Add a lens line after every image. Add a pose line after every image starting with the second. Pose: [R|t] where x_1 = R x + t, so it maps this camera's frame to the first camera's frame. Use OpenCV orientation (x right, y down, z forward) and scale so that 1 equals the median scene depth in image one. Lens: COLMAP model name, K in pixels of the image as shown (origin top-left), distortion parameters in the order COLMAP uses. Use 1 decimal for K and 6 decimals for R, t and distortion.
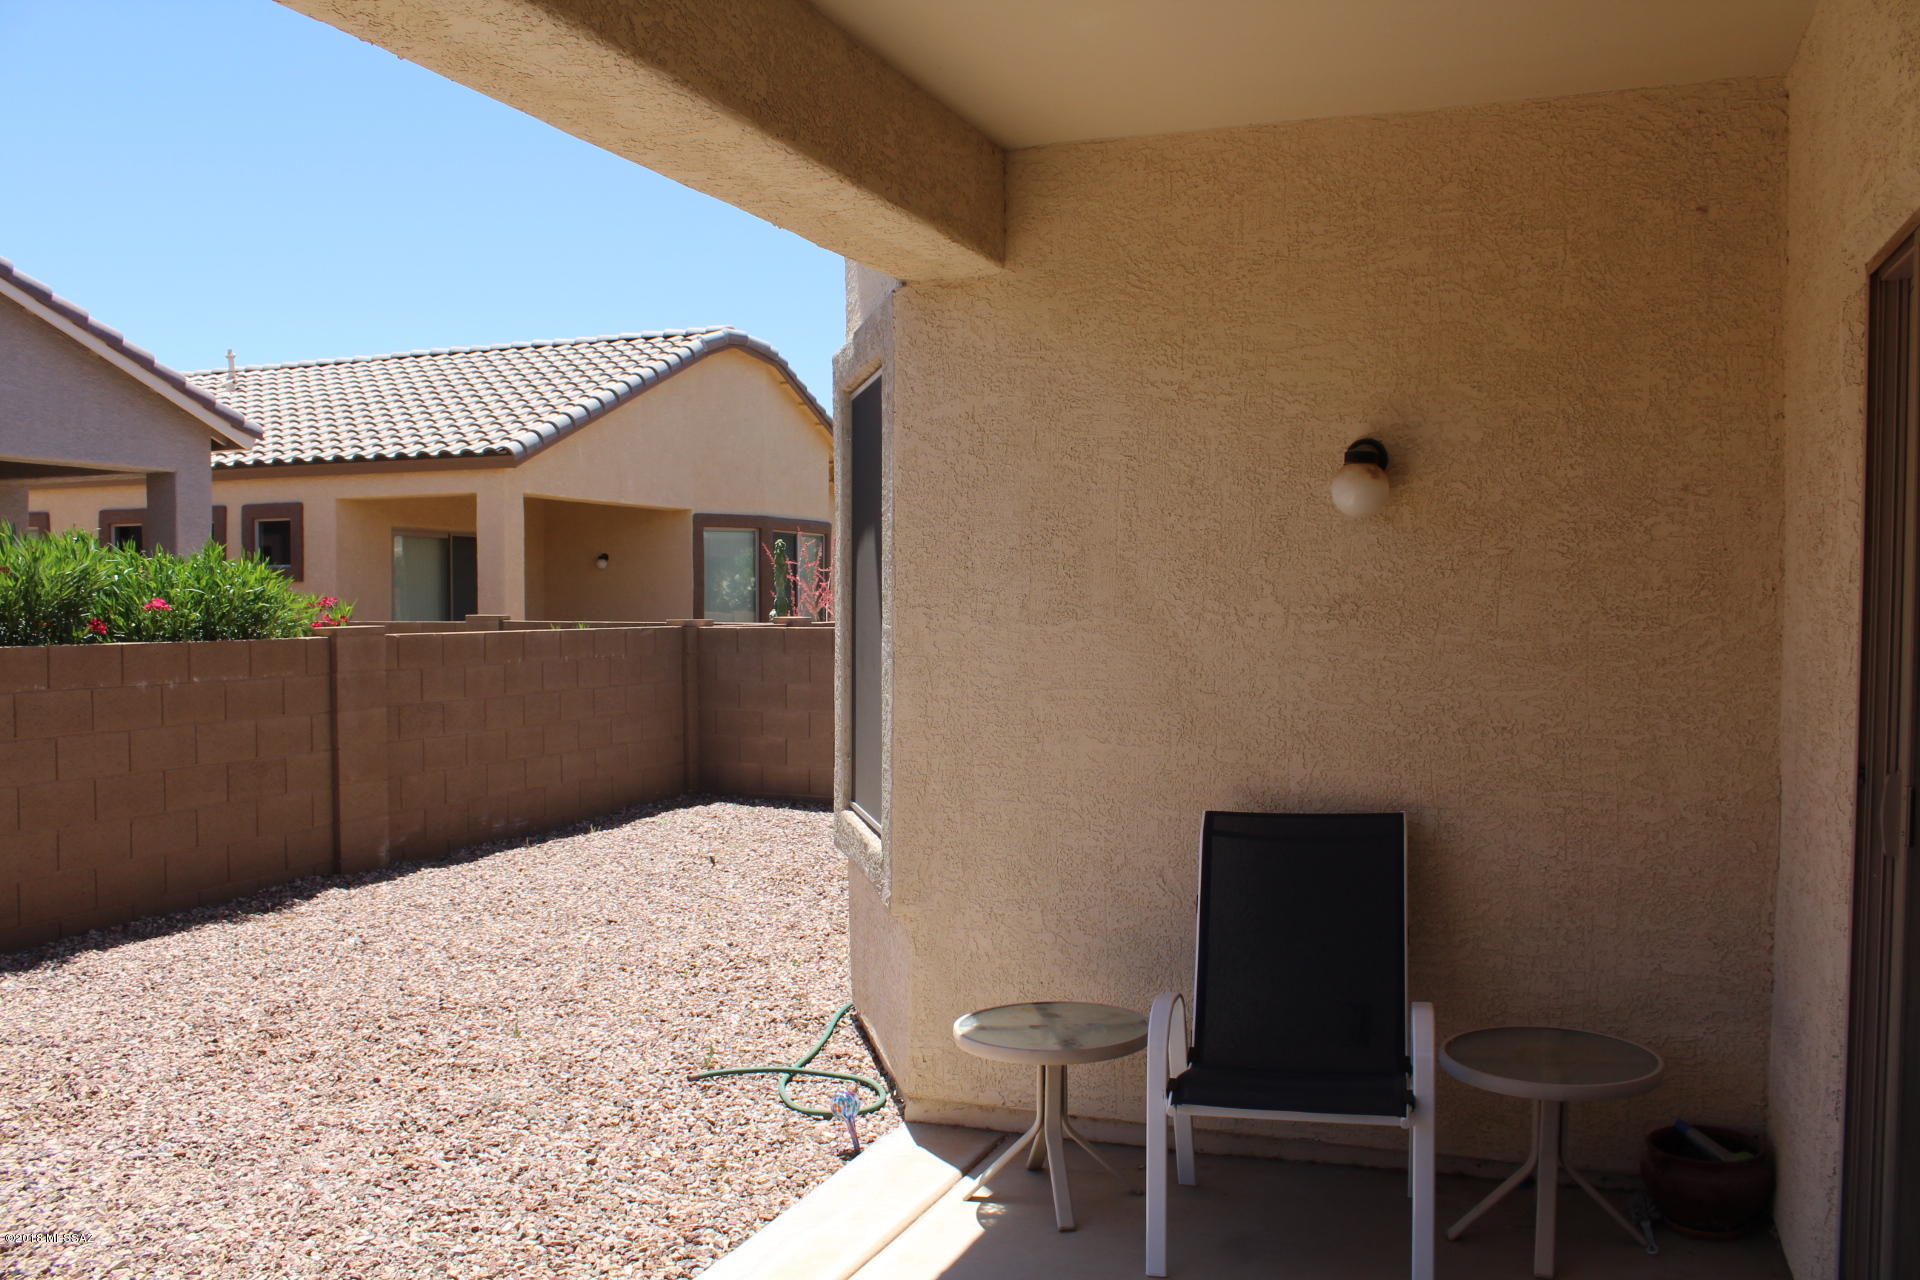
lens RADIAL K [[1574.1, 0, 961.3], [0, 1574.1, 643.2], [0, 0, 1]] dist [-0.161428, 0.135079]
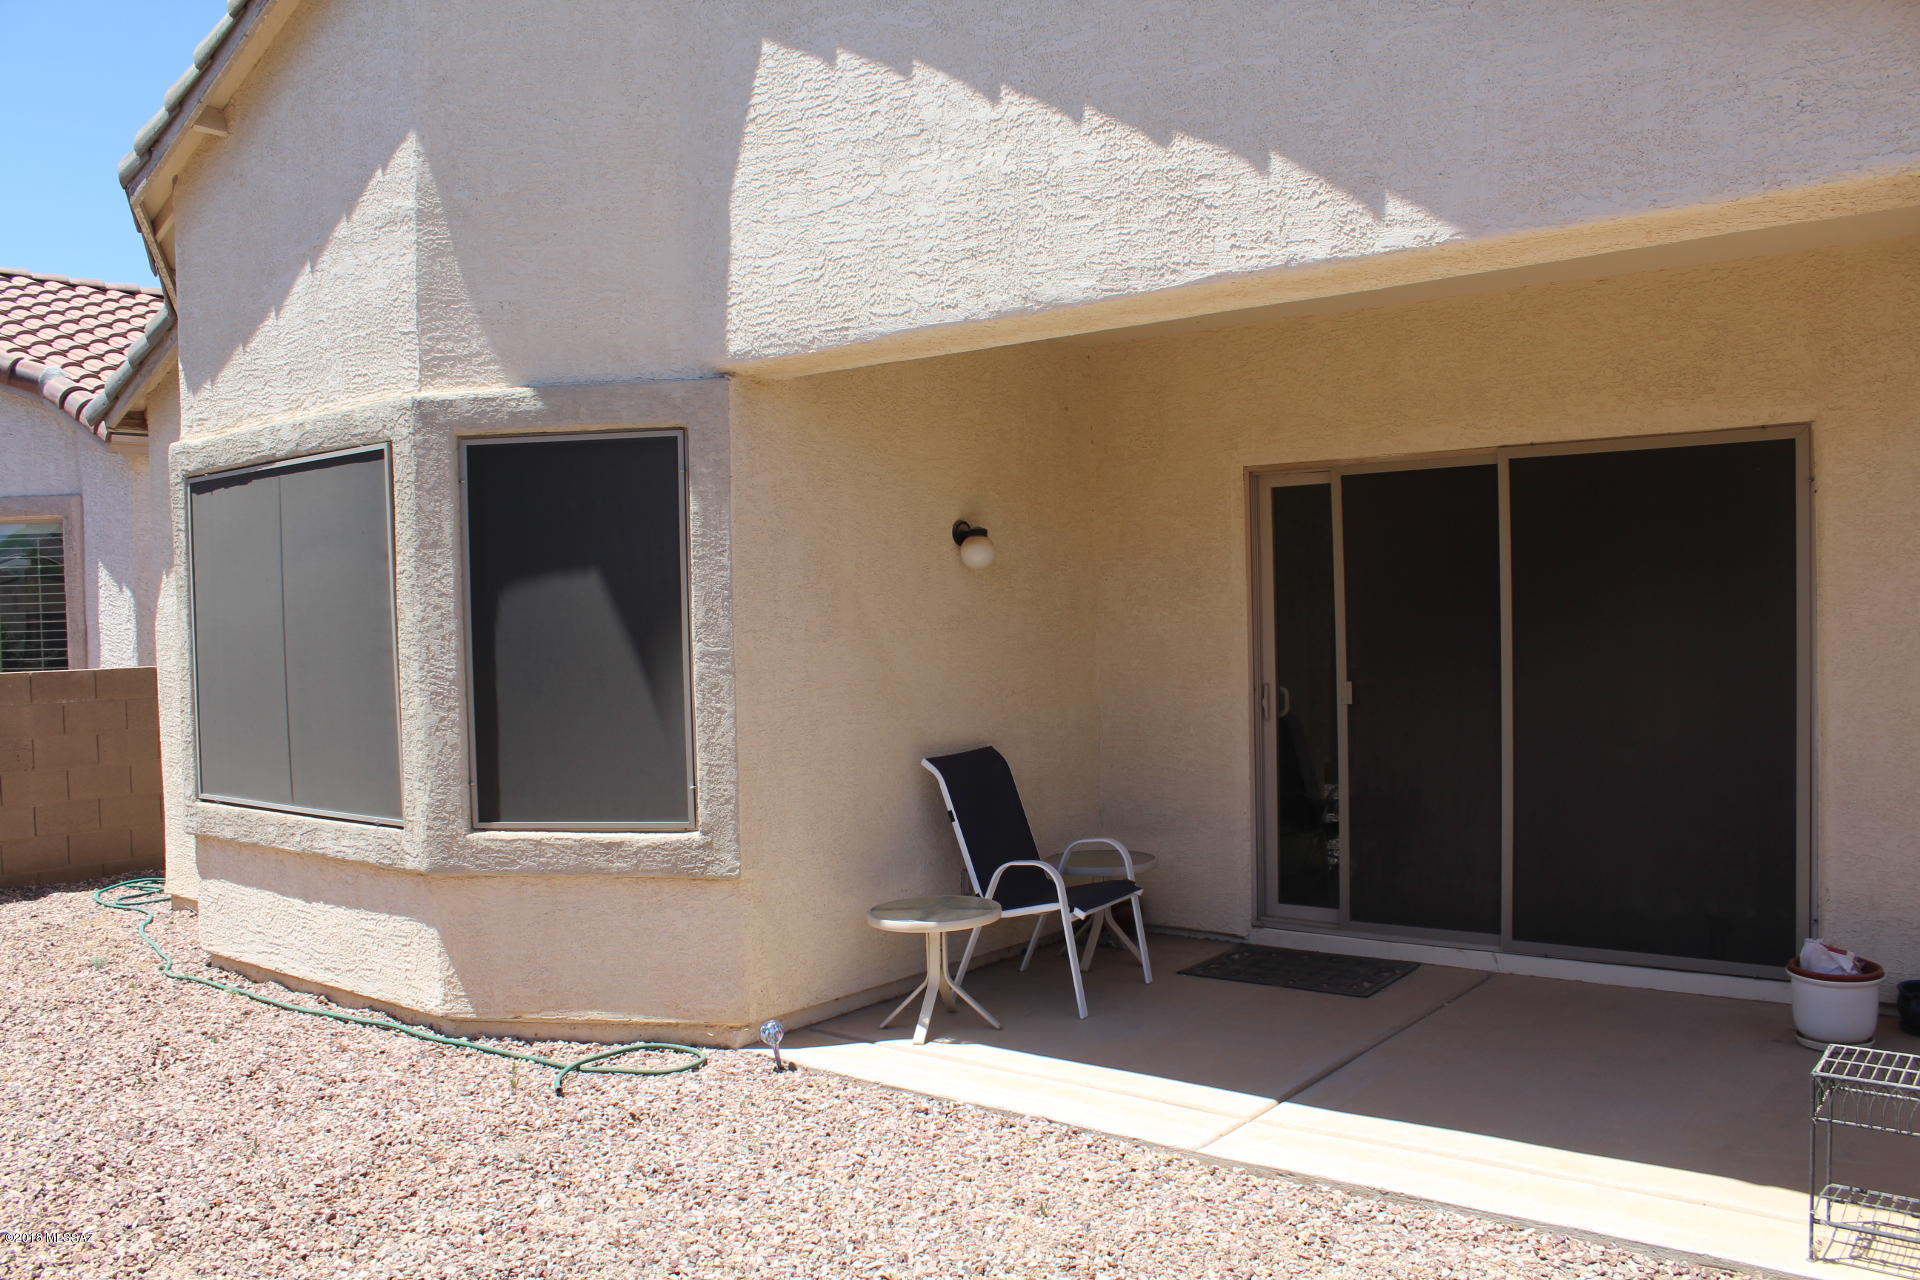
lens RADIAL K [[1574.1, 0, 959.8], [0, 1574.1, 639.0], [0, 0, 1]] dist [-0.161428, 0.135079]
pose [[0.295993, -0.025997, 0.954836, -1.222852], [0.051185, 0.998625, 0.011323, -0.023827], [-0.953818, 0.045521, 0.296917, 0.477108]]
